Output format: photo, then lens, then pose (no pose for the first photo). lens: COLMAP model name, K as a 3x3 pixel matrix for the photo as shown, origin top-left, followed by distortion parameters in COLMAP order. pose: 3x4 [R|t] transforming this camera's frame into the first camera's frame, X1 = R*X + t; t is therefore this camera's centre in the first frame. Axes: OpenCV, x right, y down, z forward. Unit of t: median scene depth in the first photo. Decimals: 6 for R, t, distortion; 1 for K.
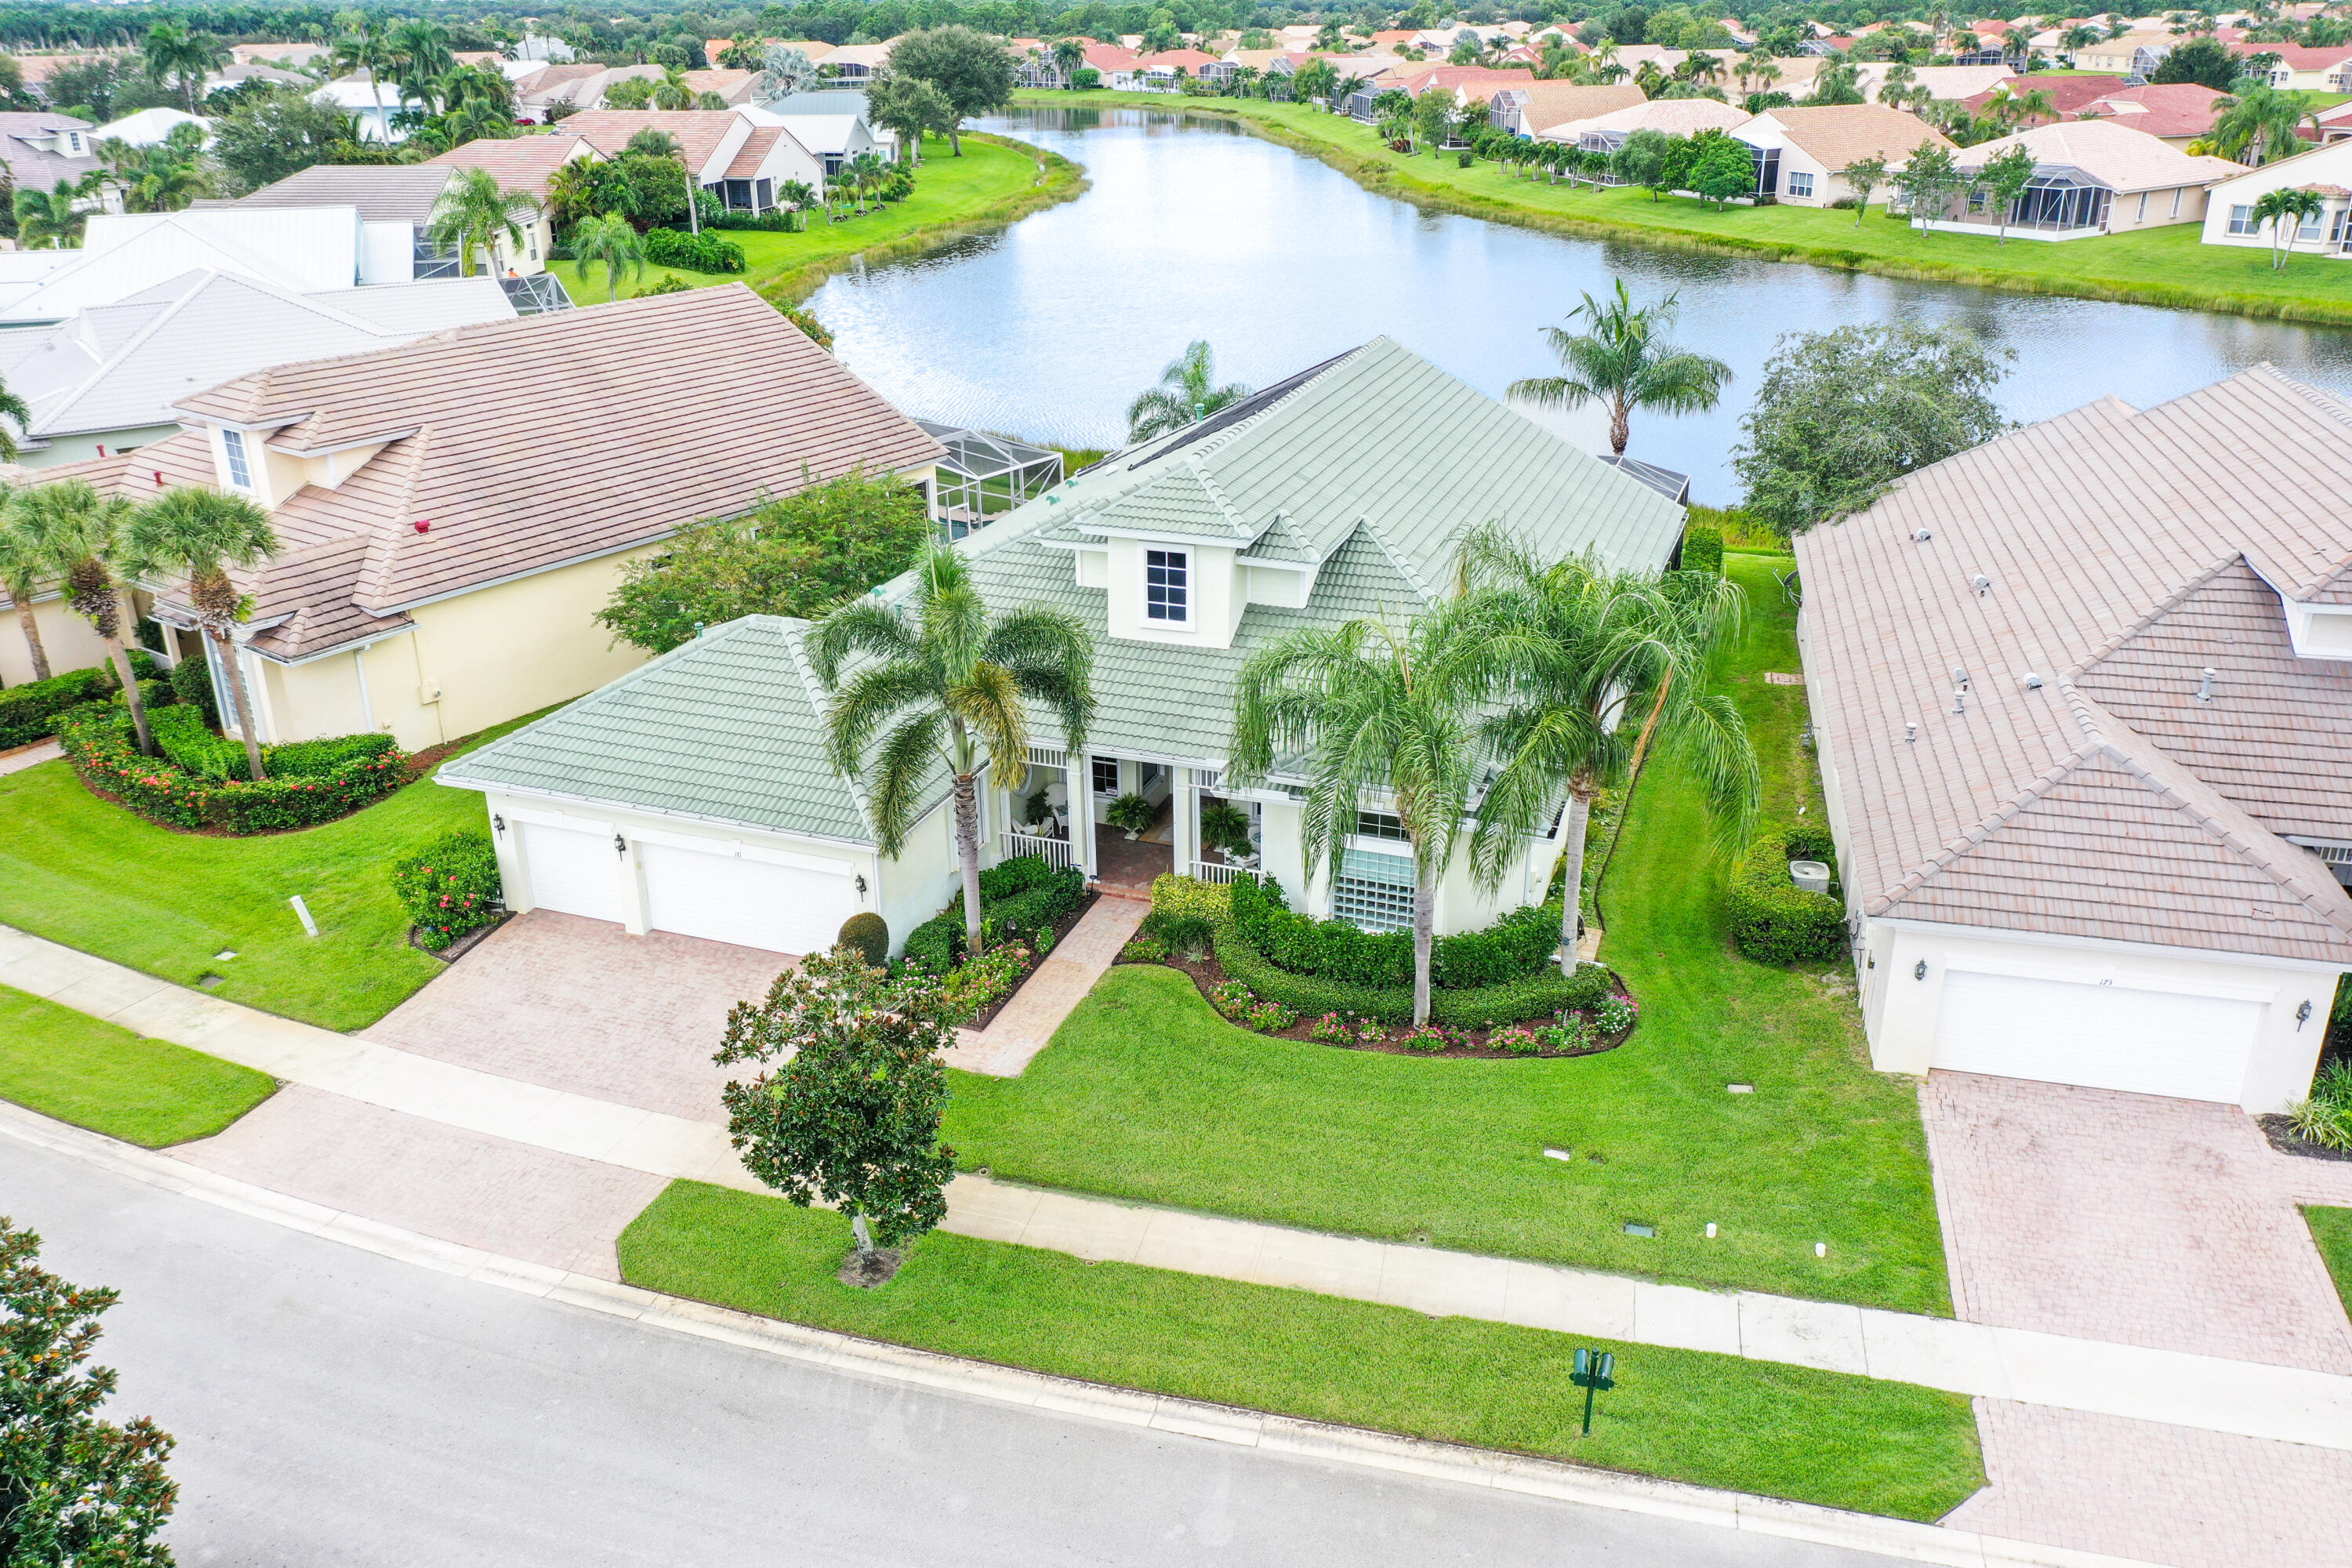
lens RADIAL K [[1882.5, 0, 1172.9], [0, 1882.5, 778.6], [0, 0, 1]] dist [0.009551, 0.004727]
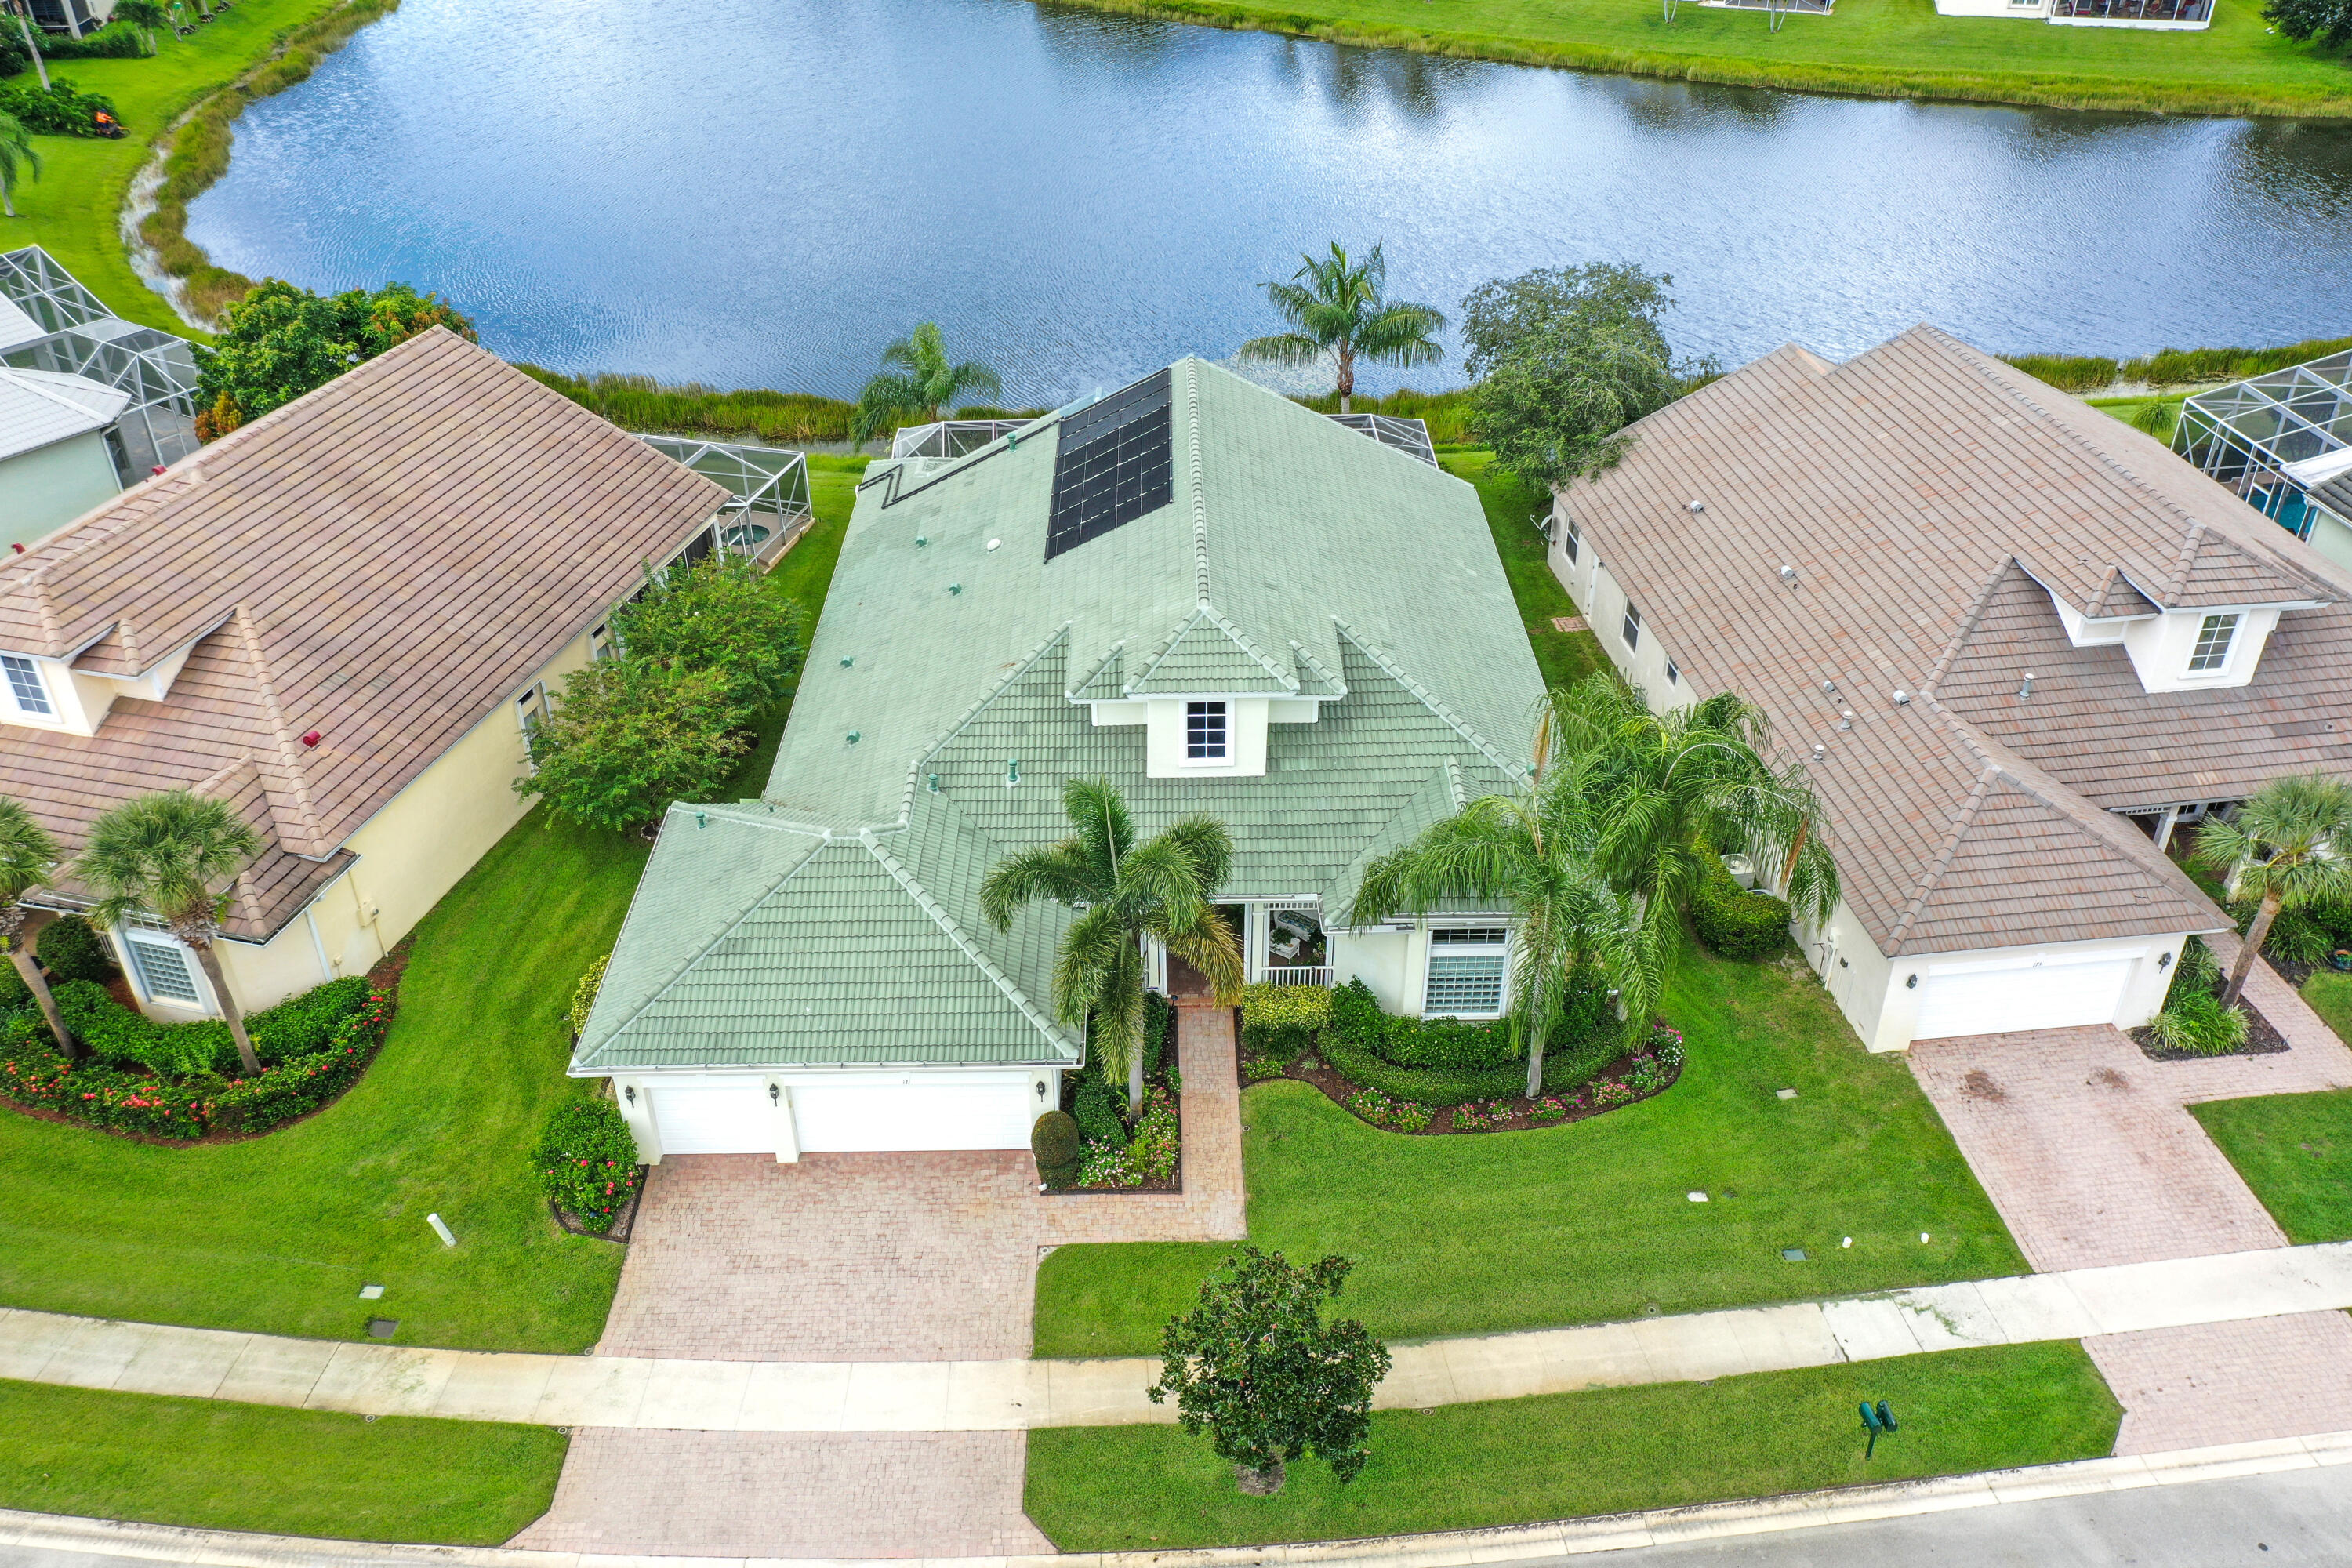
lens RADIAL K [[1882.5, 0, 1171.3], [0, 1882.5, 775.0], [0, 0, 1]] dist [0.009551, 0.004727]
pose [[0.931288, -0.196562, 0.306702, -0.382826], [0.140732, 0.970698, 0.194782, -0.310383], [-0.336002, -0.138236, 0.931662, -0.005158]]
